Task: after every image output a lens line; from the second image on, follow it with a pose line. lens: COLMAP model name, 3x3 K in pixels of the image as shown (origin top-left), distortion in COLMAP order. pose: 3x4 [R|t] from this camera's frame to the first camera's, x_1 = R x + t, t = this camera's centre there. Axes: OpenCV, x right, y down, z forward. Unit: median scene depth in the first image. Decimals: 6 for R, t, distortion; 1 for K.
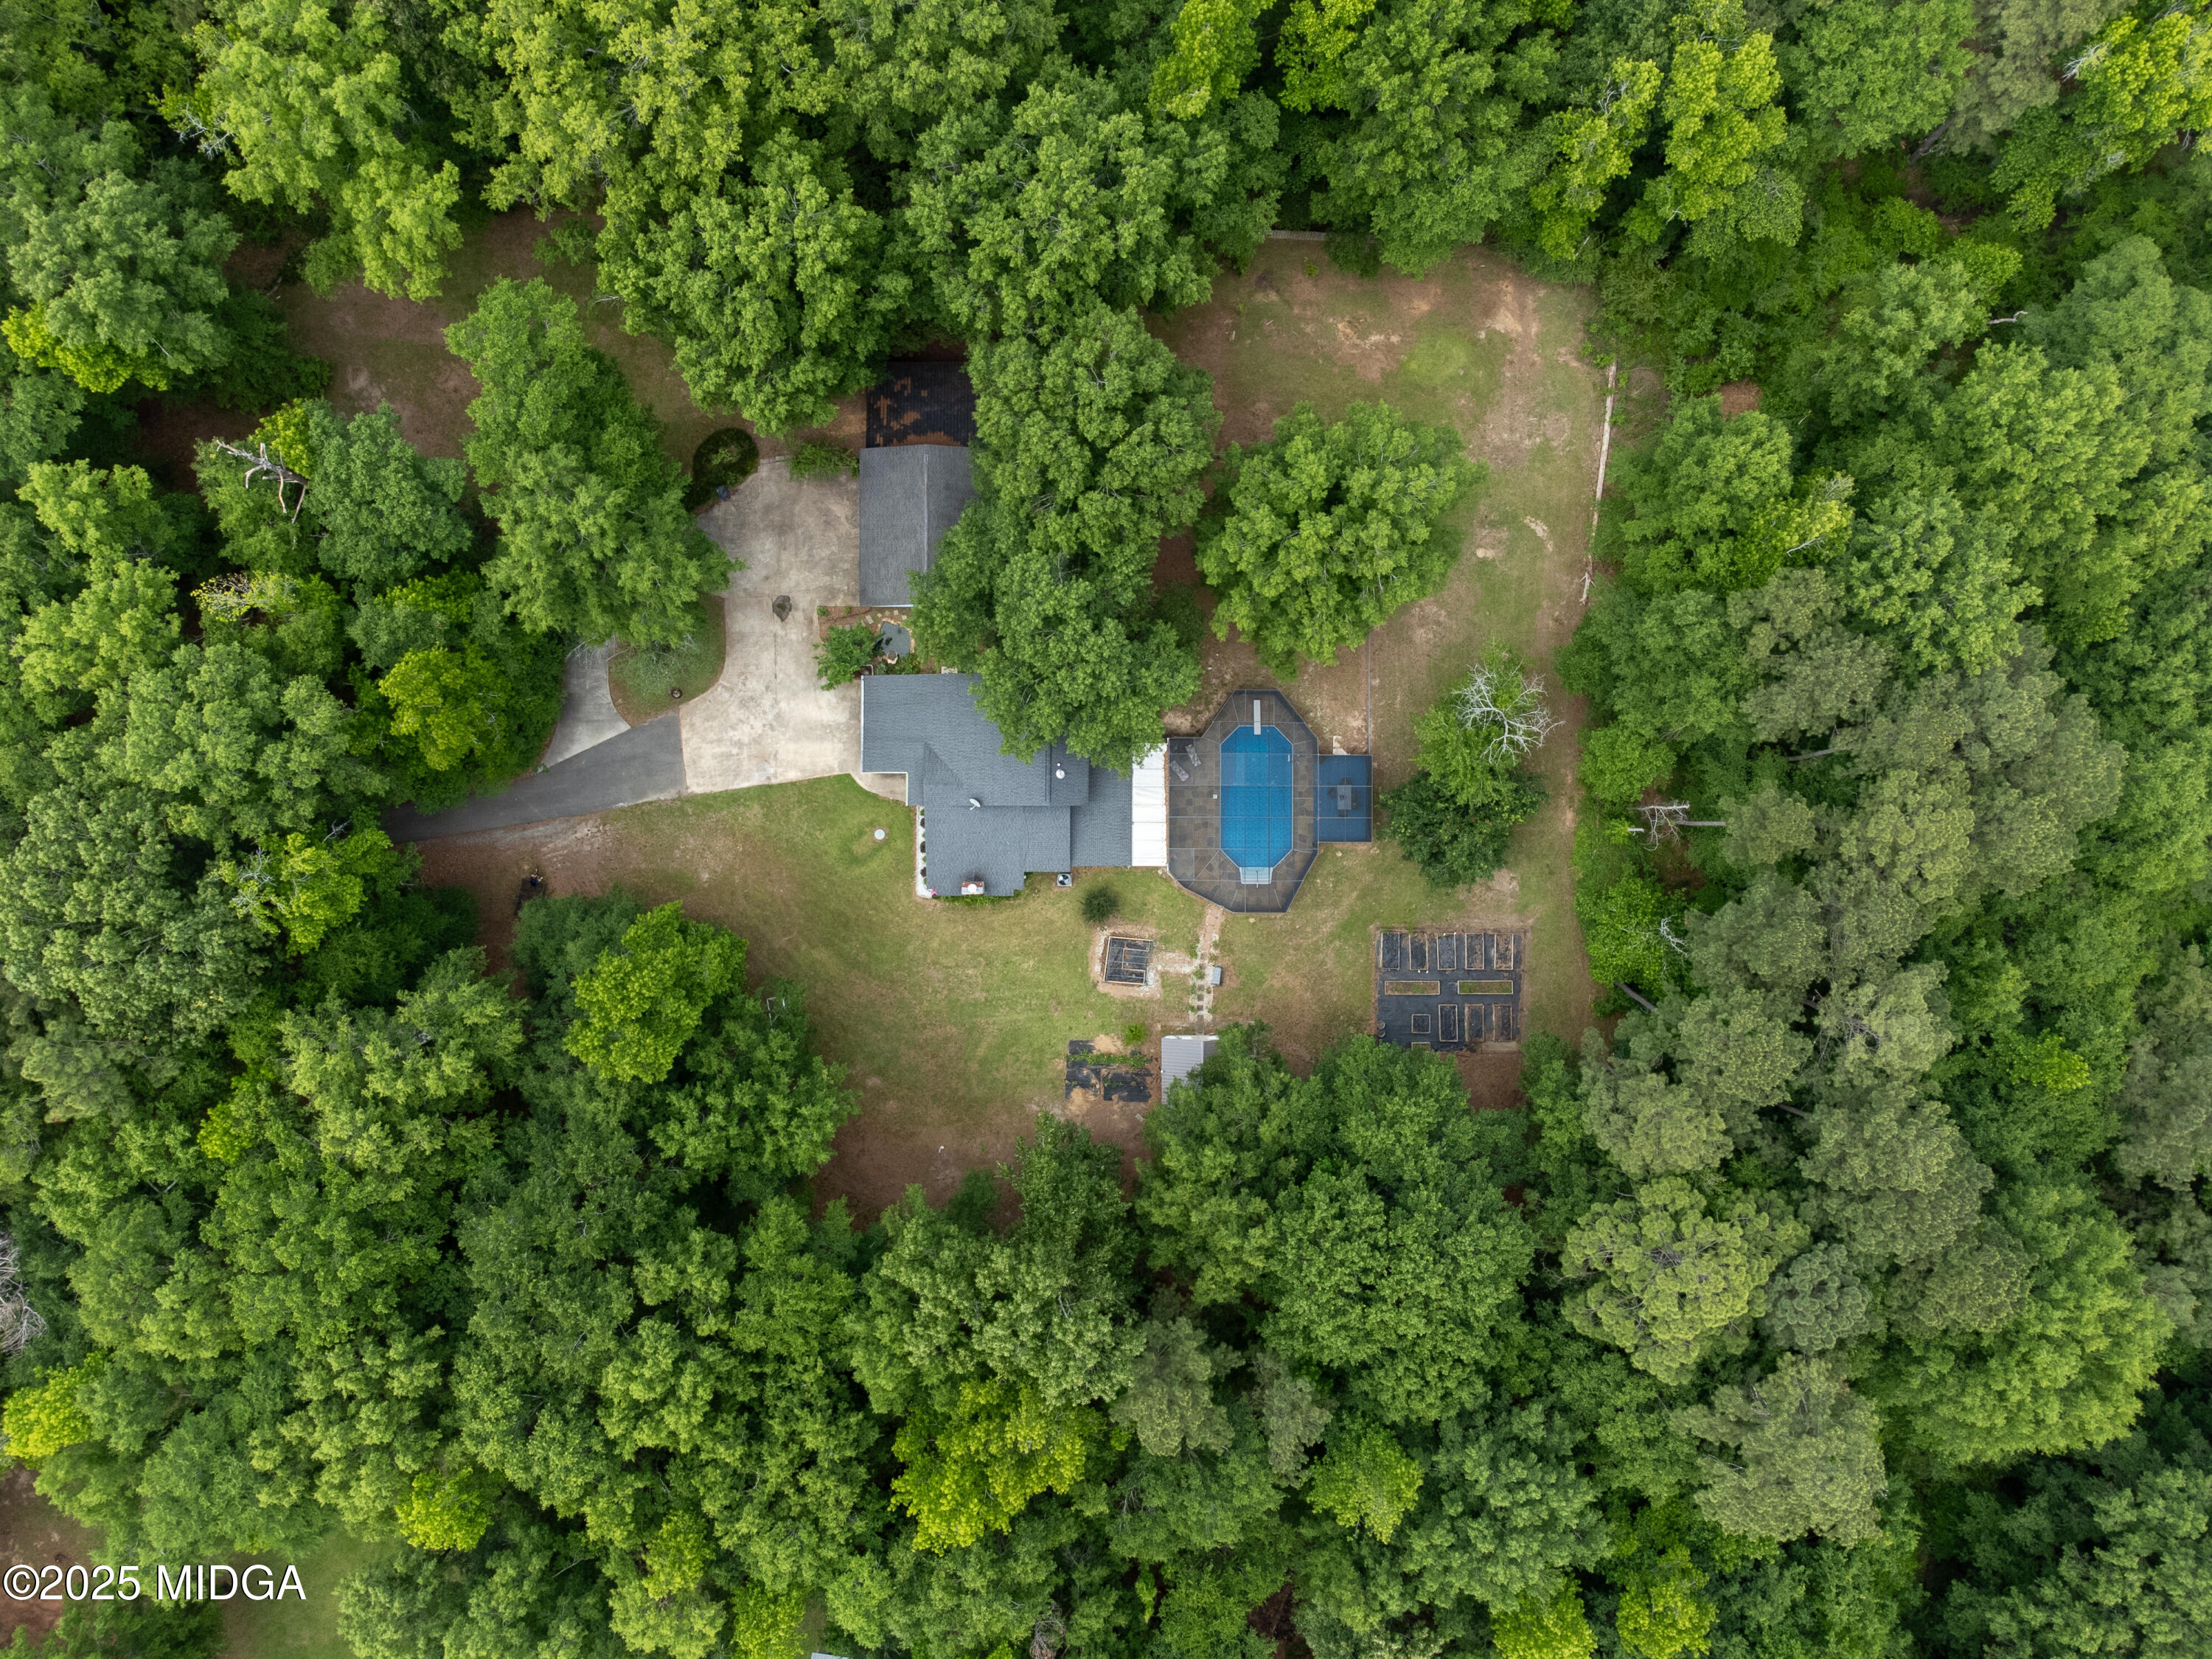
lens RADIAL K [[1610.1, 0, 1106.0], [0, 1610.1, 829.5], [0, 0, 1]] dist [0.197055, 0.000148]
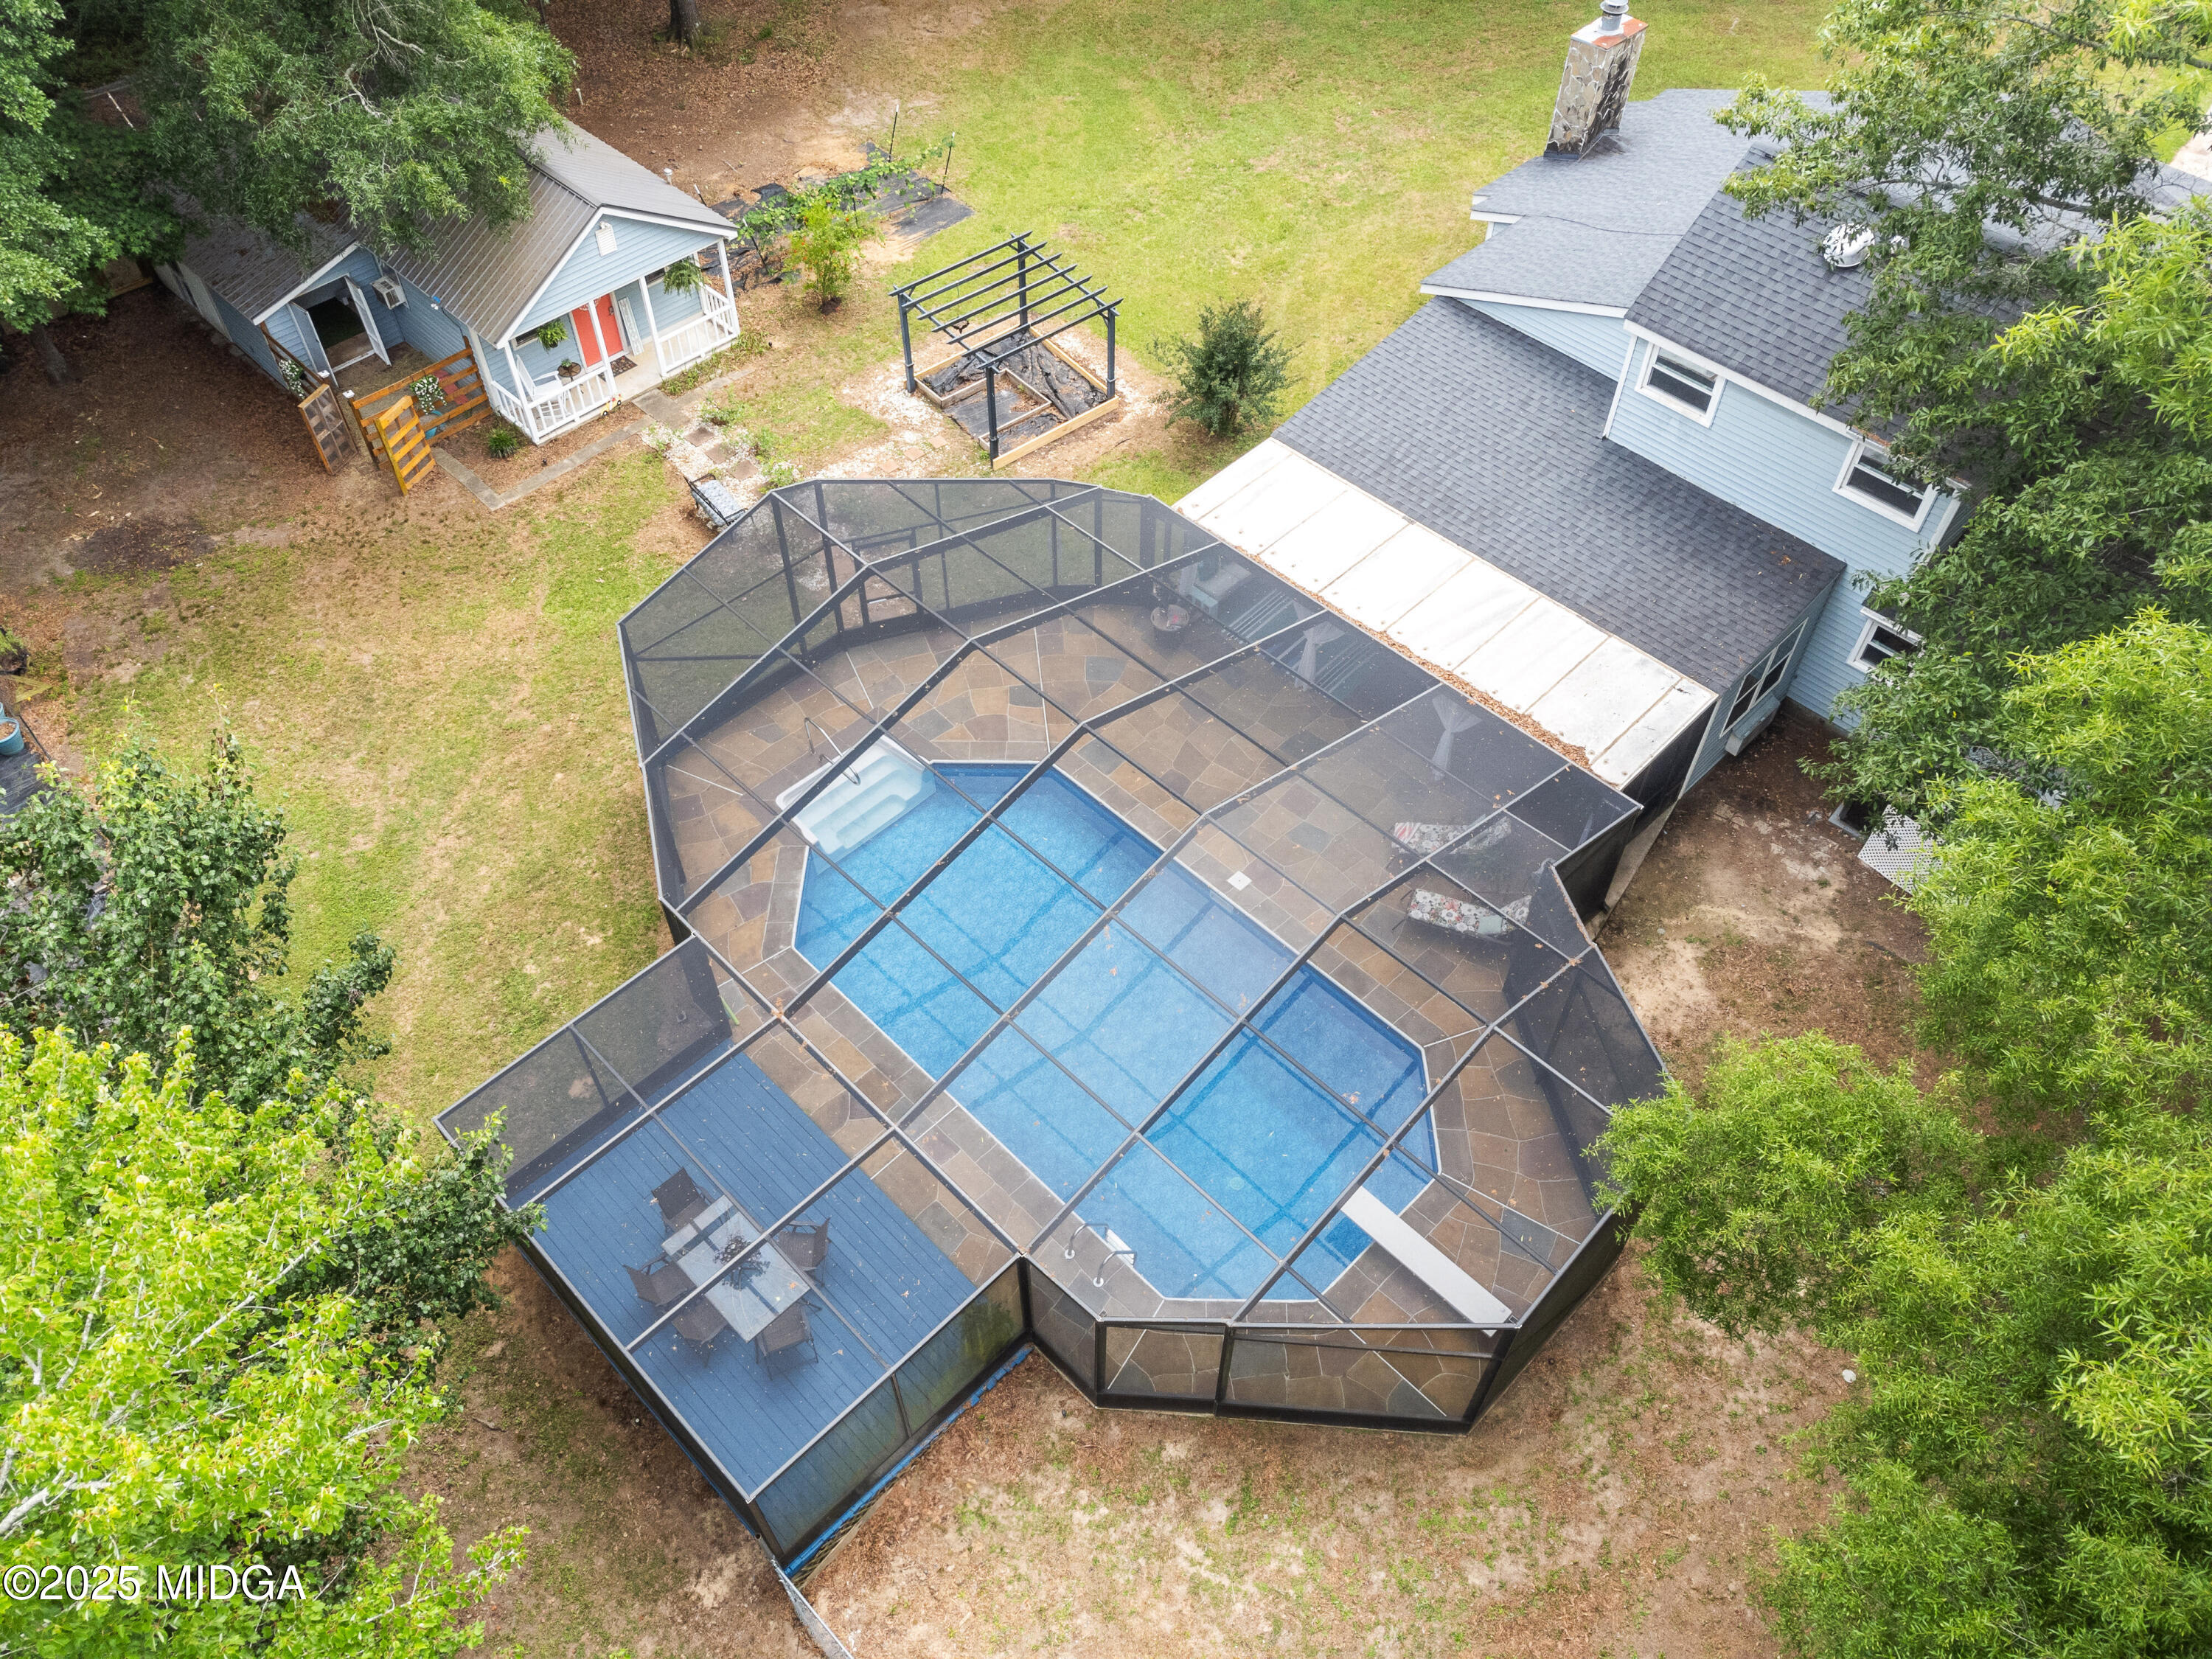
lens RADIAL K [[1633.8, 0, 1097.8], [0, 1633.8, 818.3], [0, 0, 1]] dist [0.026359, 0.000720]
pose [[-0.708794, 0.538806, -0.455302, 0.172014], [-0.705413, -0.543212, 0.455316, -0.098826], [-0.001998, 0.643901, 0.765106, 0.829705]]
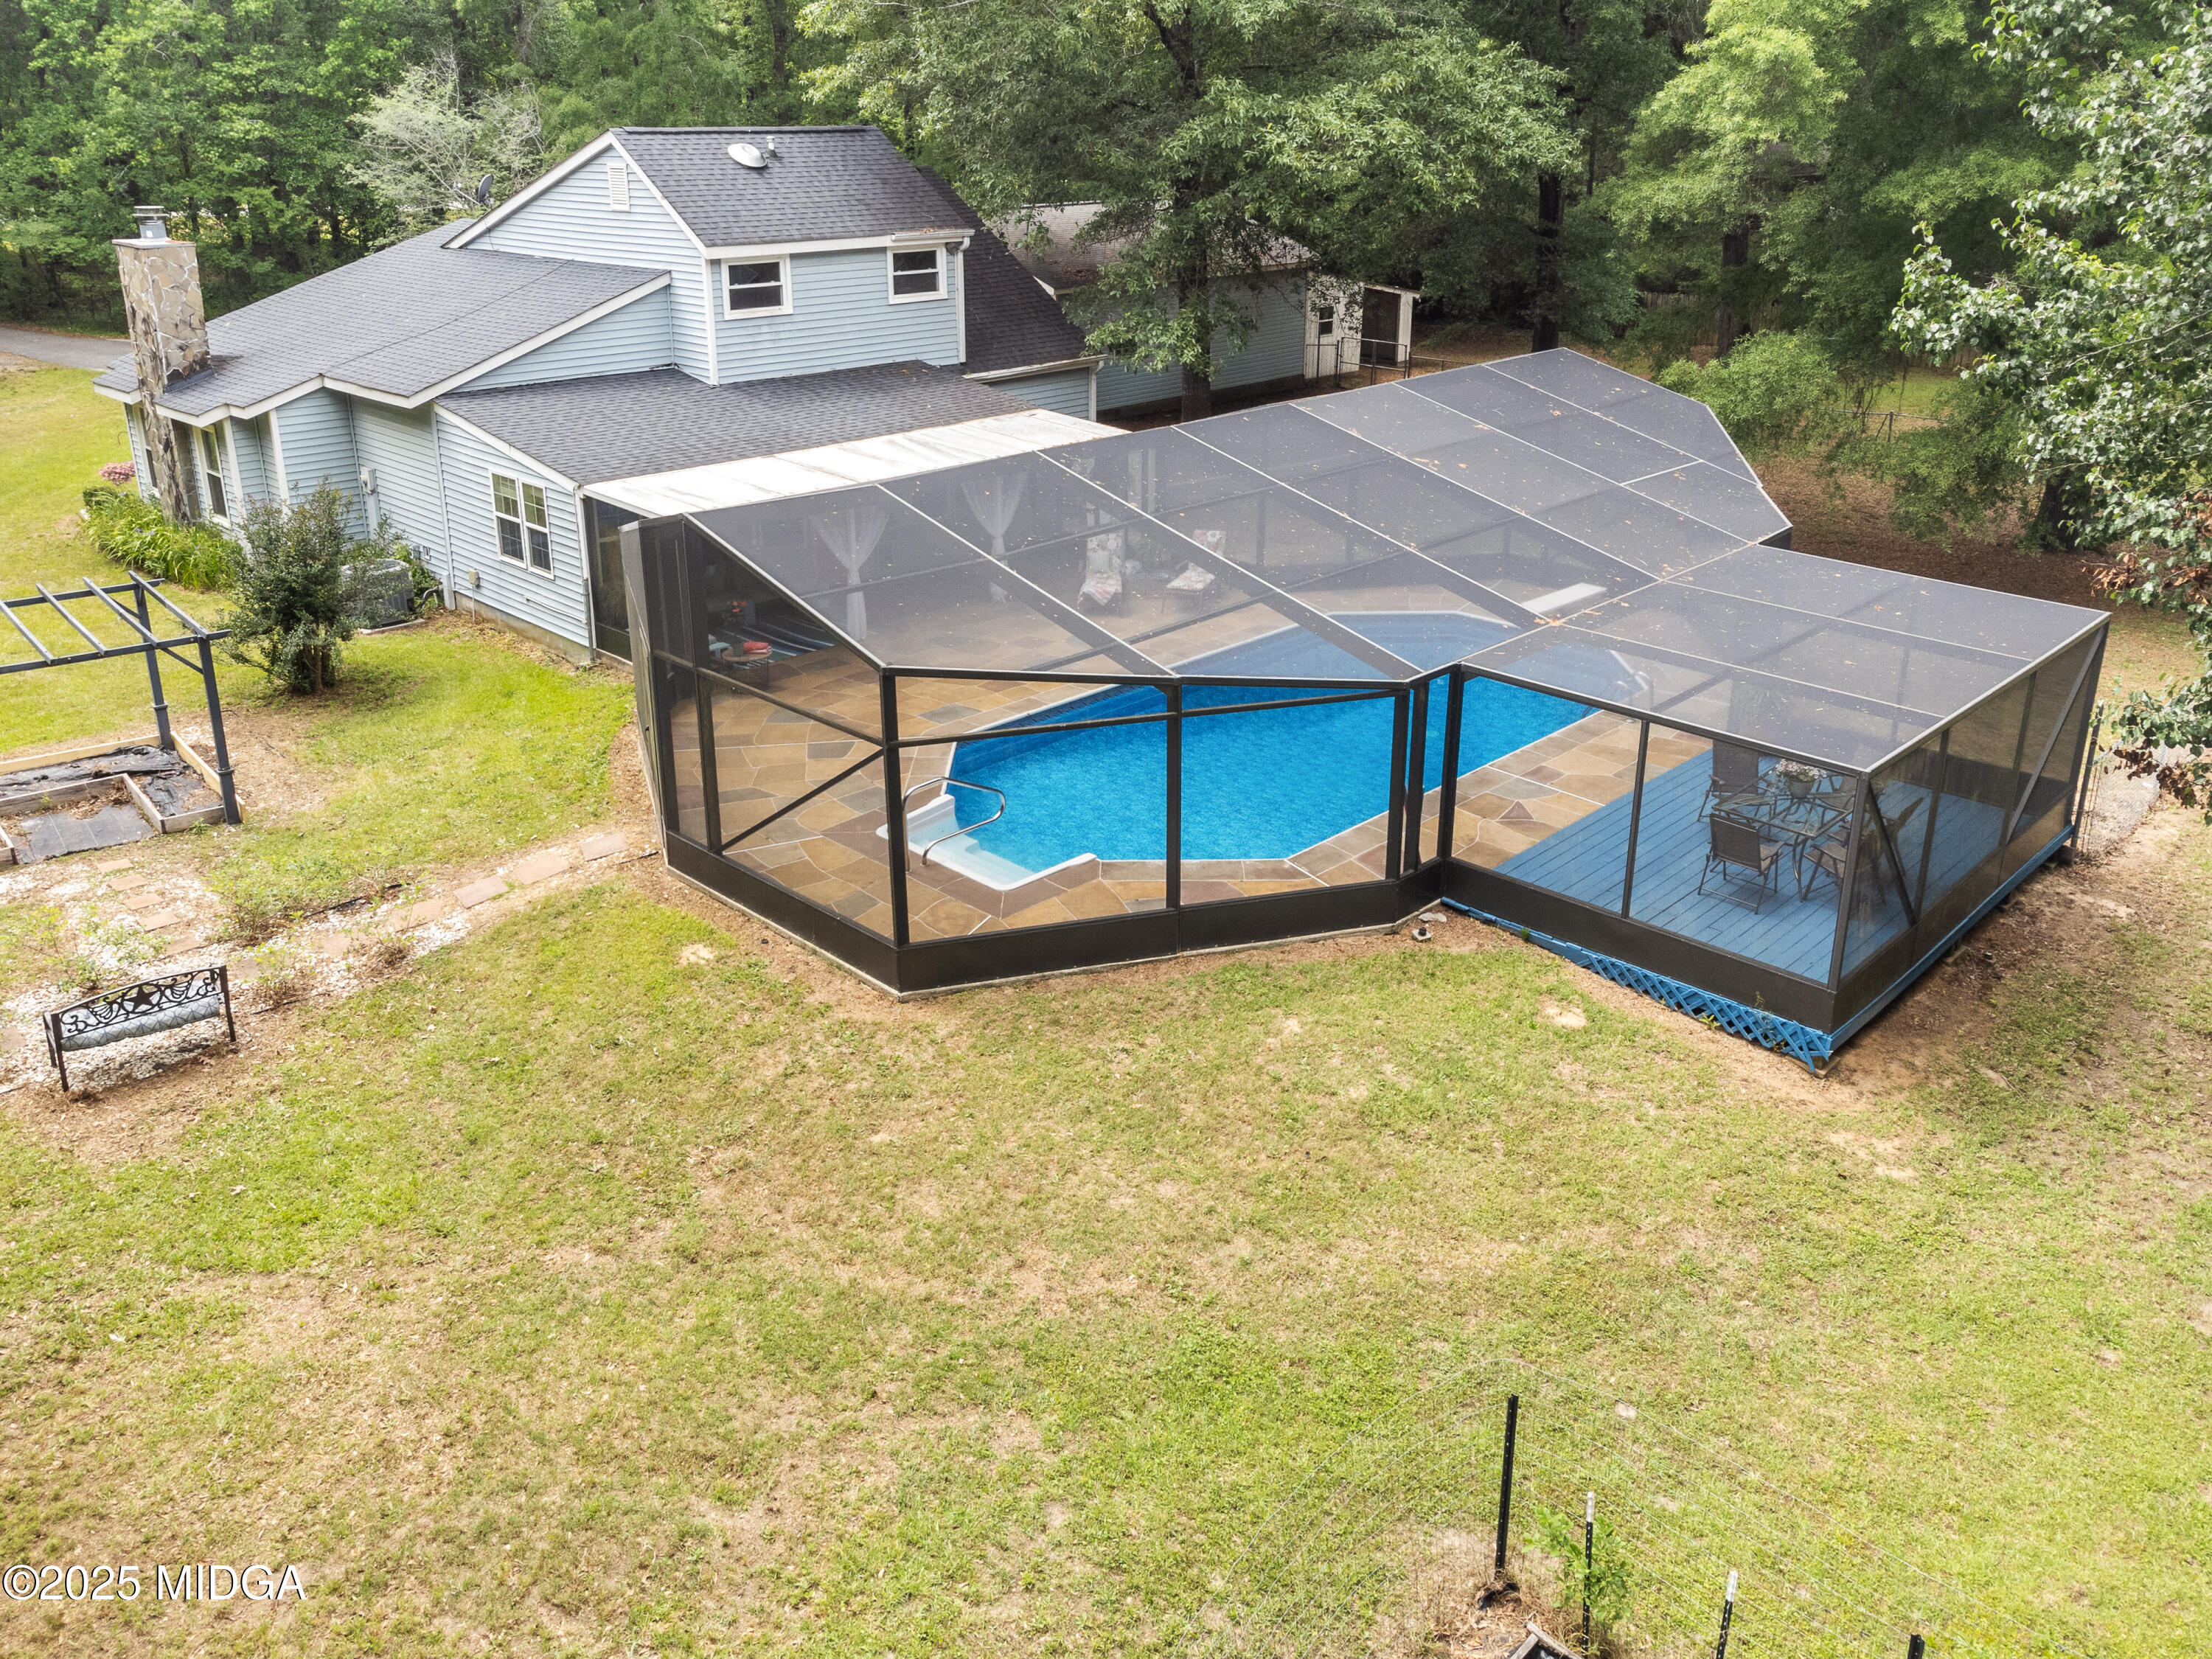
lens RADIAL K [[1633.8, 0, 1097.8], [0, 1633.8, 818.3], [0, 0, 1]] dist [0.026359, 0.000720]
pose [[0.714995, 0.263046, -0.647756, 0.195108], [-0.699032, 0.284430, -0.656090, 0.117320], [0.011660, 0.921904, 0.387244, 0.937411]]
